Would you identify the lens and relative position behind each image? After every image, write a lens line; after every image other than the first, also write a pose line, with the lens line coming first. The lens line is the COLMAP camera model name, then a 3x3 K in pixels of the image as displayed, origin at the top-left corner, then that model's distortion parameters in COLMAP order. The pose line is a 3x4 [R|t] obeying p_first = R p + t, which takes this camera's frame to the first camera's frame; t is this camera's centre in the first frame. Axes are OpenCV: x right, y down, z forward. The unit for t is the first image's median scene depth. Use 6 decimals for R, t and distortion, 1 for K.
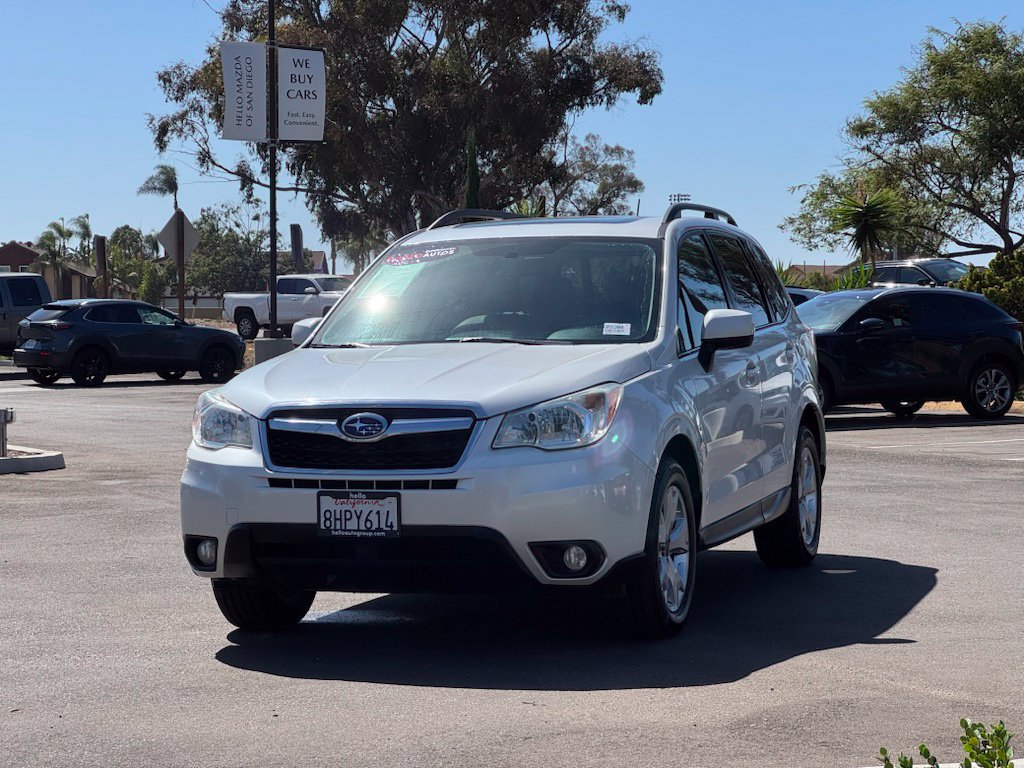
lens RADIAL K [[2276.6, 0, 512.0], [0, 2276.6, 384.0], [0, 0, 1]] dist [0.114897, 0.755459]
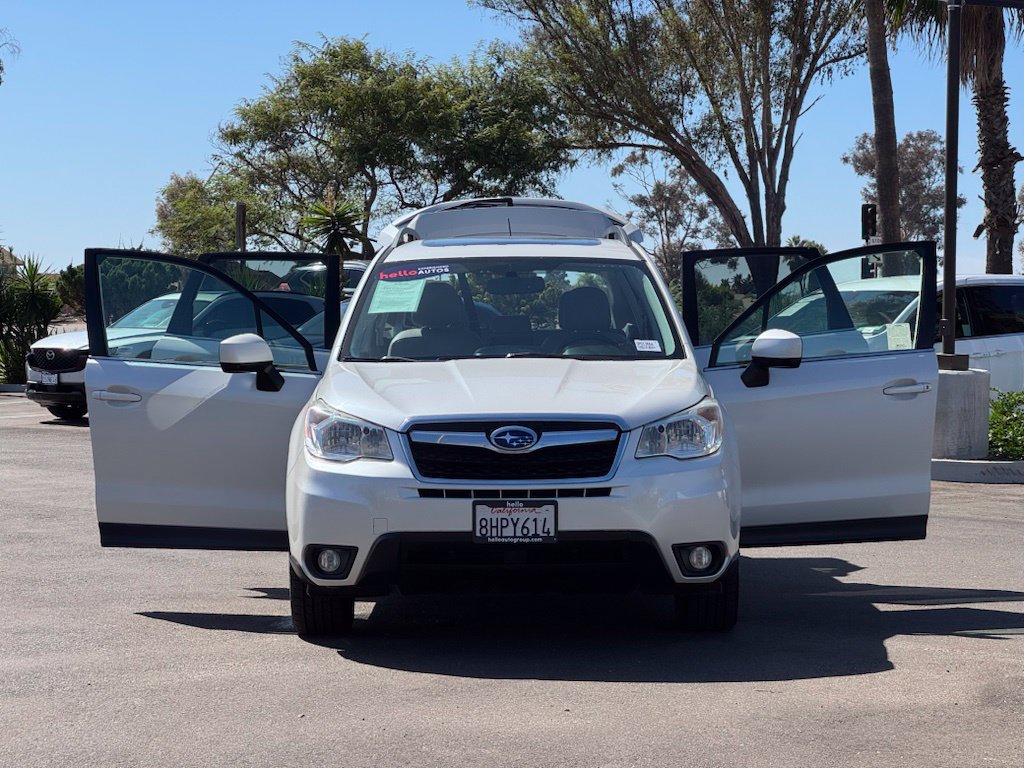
lens RADIAL K [[2276.6, 0, 512.0], [0, 2276.6, 384.0], [0, 0, 1]] dist [0.114897, 0.755459]
pose [[0.944230, -0.000452, 0.329286, -0.414940], [0.000407, 1.000000, 0.000206, -0.007036], [-0.329286, -0.000060, 0.944230, 0.000771]]
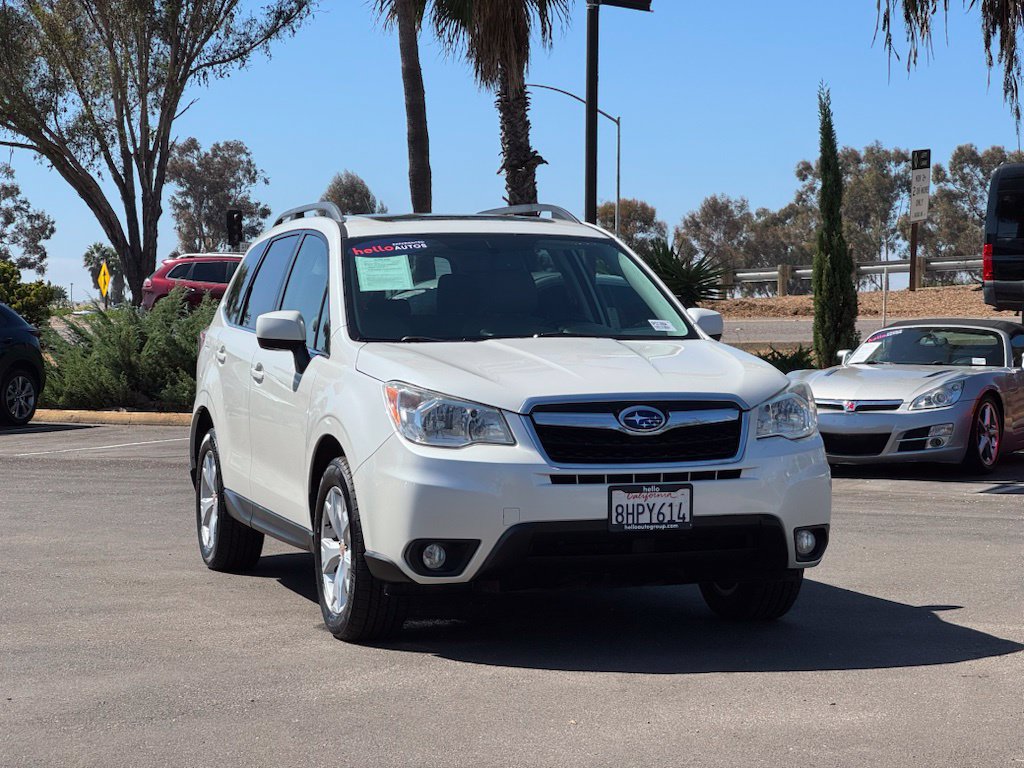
lens RADIAL K [[2276.6, 0, 512.0], [0, 2276.6, 384.0], [0, 0, 1]] dist [0.114897, 0.755459]
pose [[0.793701, -0.006411, 0.608274, -0.715611], [0.010048, 0.999946, -0.002572, 0.005176], [-0.608225, 0.008153, 0.793723, 0.246133]]
